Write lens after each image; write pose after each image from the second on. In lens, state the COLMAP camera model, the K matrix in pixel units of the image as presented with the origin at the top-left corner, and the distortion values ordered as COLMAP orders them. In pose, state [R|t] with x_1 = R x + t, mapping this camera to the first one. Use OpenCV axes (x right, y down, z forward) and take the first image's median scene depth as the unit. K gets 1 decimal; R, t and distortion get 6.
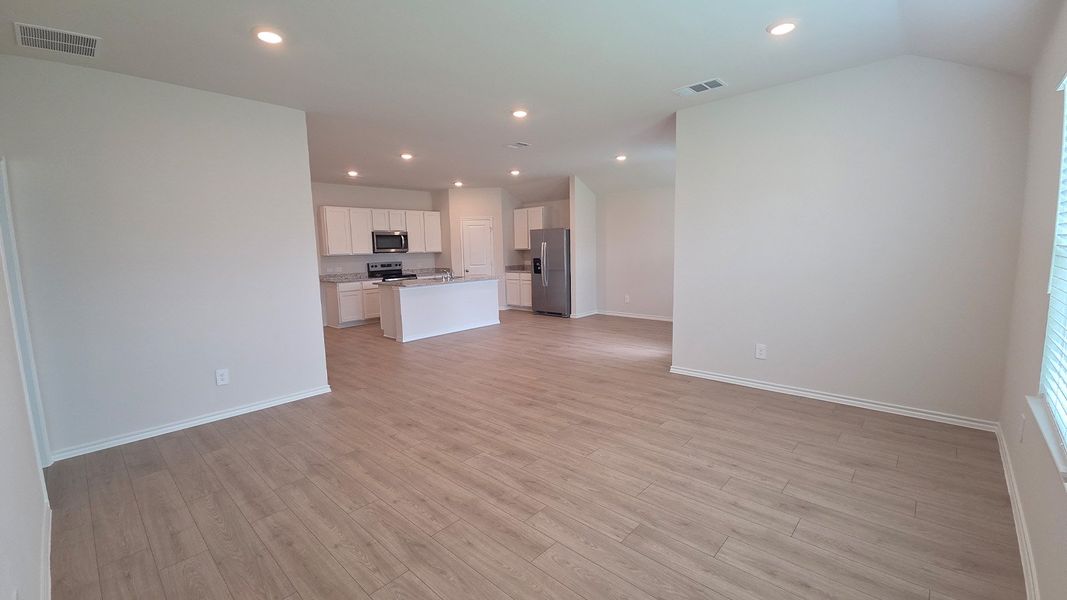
lens RADIAL K [[441.5, 0, 533.5], [0, 441.5, 300.0], [0, 0, 1]] dist [-0.001160, 0.000101]
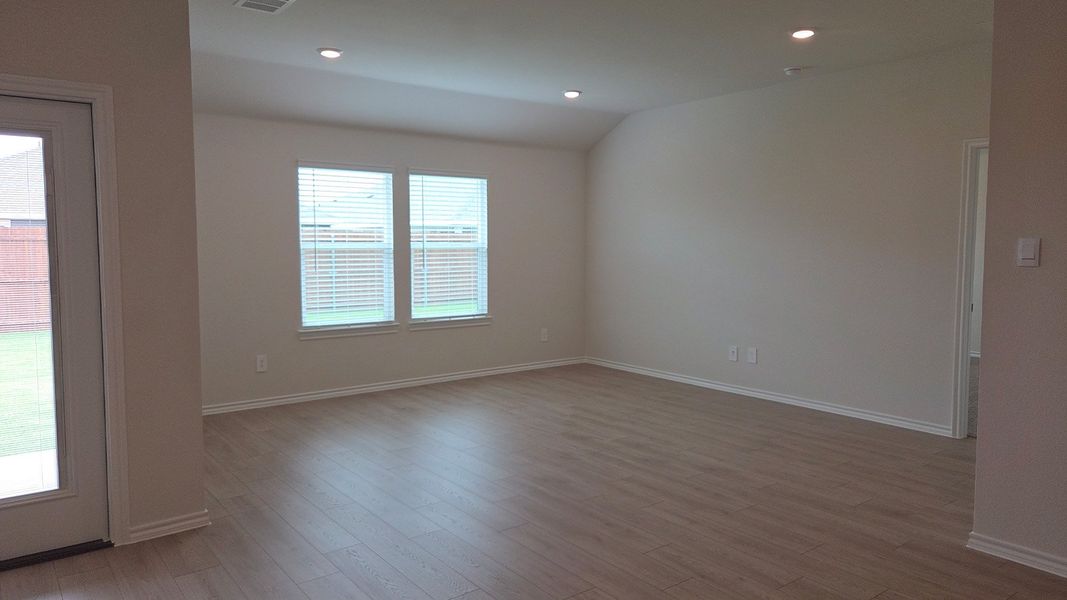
lens RADIAL K [[716.1, 0, 538.3], [0, 716.1, 286.0], [0, 0, 1]] dist [0.034783, -0.000836]
pose [[-0.986398, 0.015370, 0.163655, -0.194156], [0.045598, 0.982130, 0.182599, -0.263406], [-0.157924, 0.187577, -0.969471, 2.184449]]
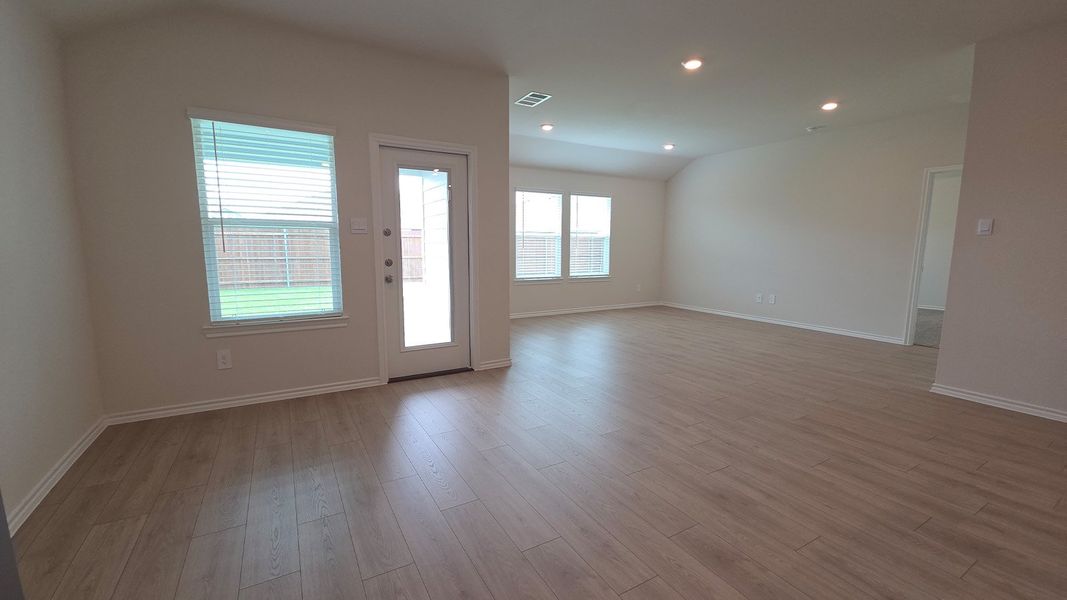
lens RADIAL K [[431.8, 0, 528.9], [0, 431.8, 297.7], [0, 0, 1]] dist [0.002867, -0.000401]
pose [[-0.954522, -0.015544, 0.297735, 0.019628], [0.057654, 0.970166, 0.235488, -0.244436], [-0.292512, 0.241944, -0.925148, 2.414362]]
